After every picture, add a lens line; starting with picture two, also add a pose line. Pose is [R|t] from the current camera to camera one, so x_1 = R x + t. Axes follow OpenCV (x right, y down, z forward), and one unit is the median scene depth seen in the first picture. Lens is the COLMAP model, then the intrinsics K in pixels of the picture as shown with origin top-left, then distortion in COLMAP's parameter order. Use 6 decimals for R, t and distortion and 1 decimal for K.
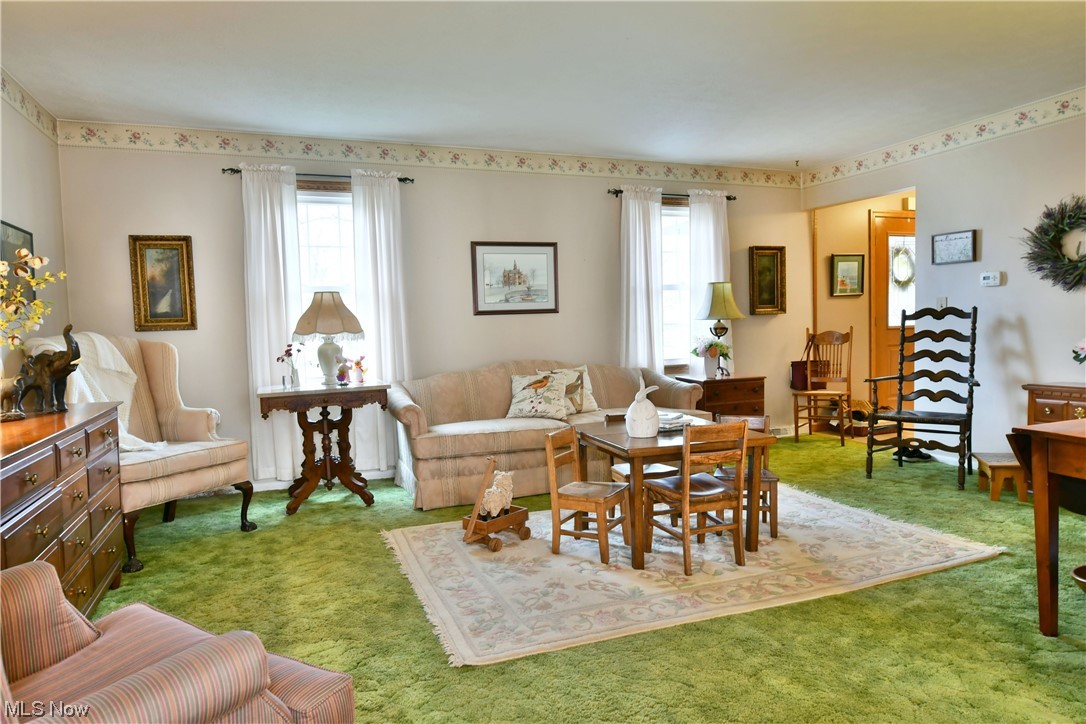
lens RADIAL K [[666.9, 0, 538.4], [0, 666.9, 363.4], [0, 0, 1]] dist [-0.010561, -0.007750]
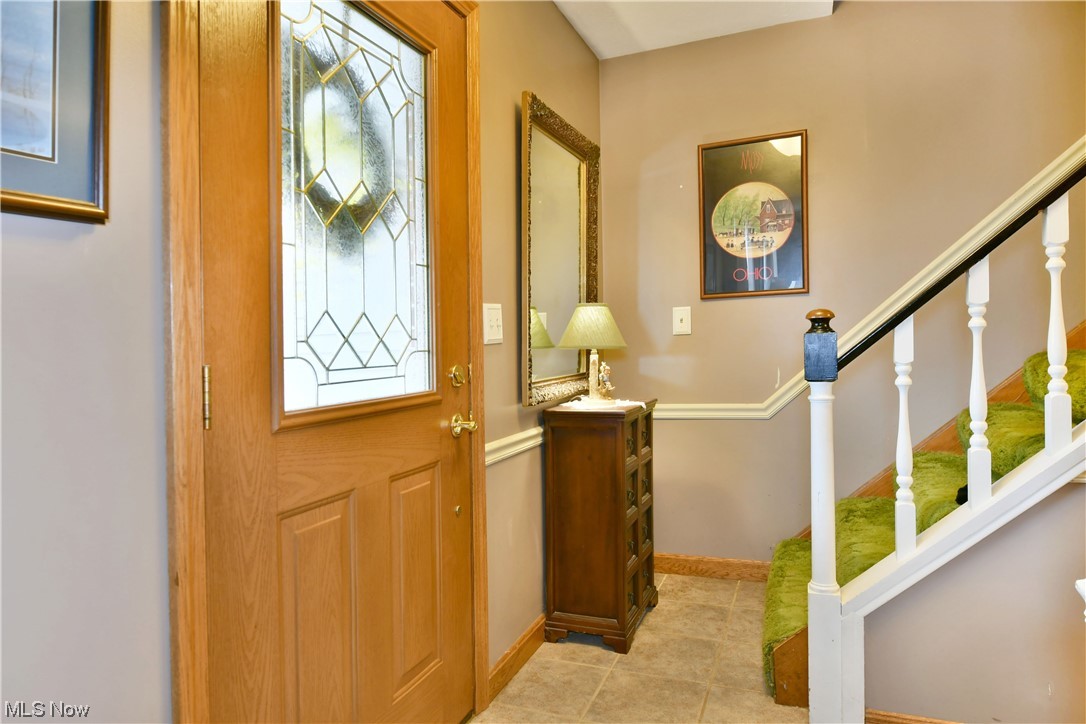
lens RADIAL K [[666.9, 0, 538.4], [0, 666.9, 363.4], [0, 0, 1]] dist [-0.010561, -0.007750]
pose [[0.693104, -0.014510, 0.720691, 0.630930], [0.039609, 0.999054, -0.017977, -0.093210], [-0.719748, 0.041006, 0.693023, 1.166205]]
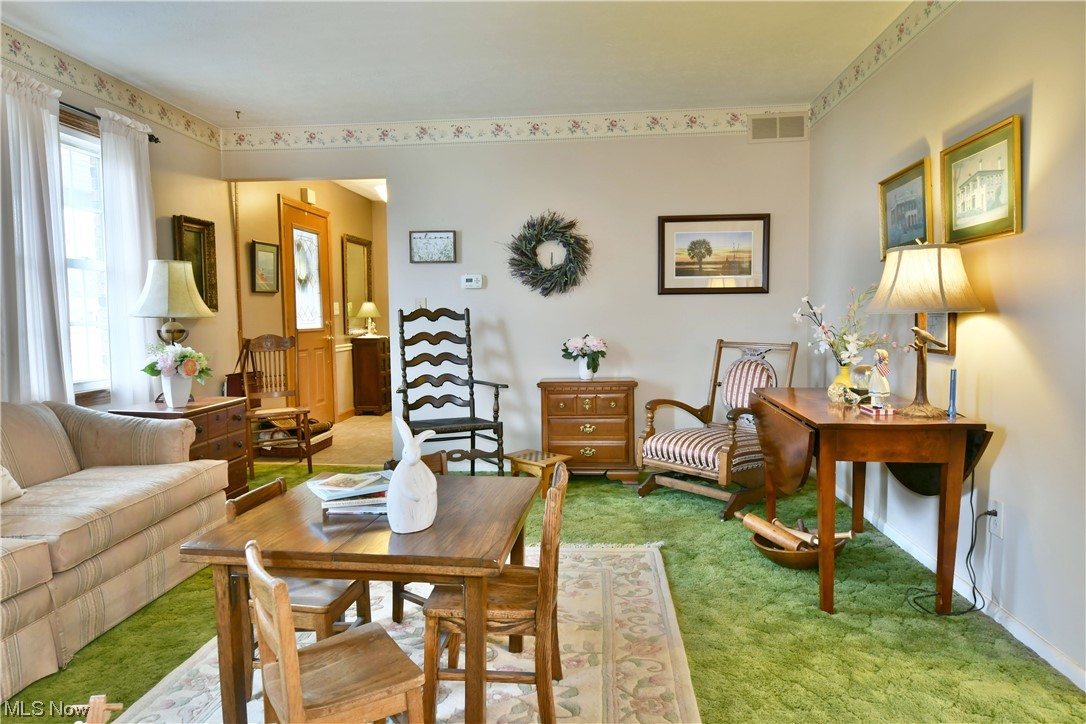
lens RADIAL K [[666.9, 0, 538.4], [0, 666.9, 363.4], [0, 0, 1]] dist [-0.010561, -0.007750]
pose [[0.444528, -0.042721, 0.894746, -0.185997], [0.052144, 0.998402, 0.021763, -0.018988], [-0.894246, 0.036982, 0.446045, 0.451786]]
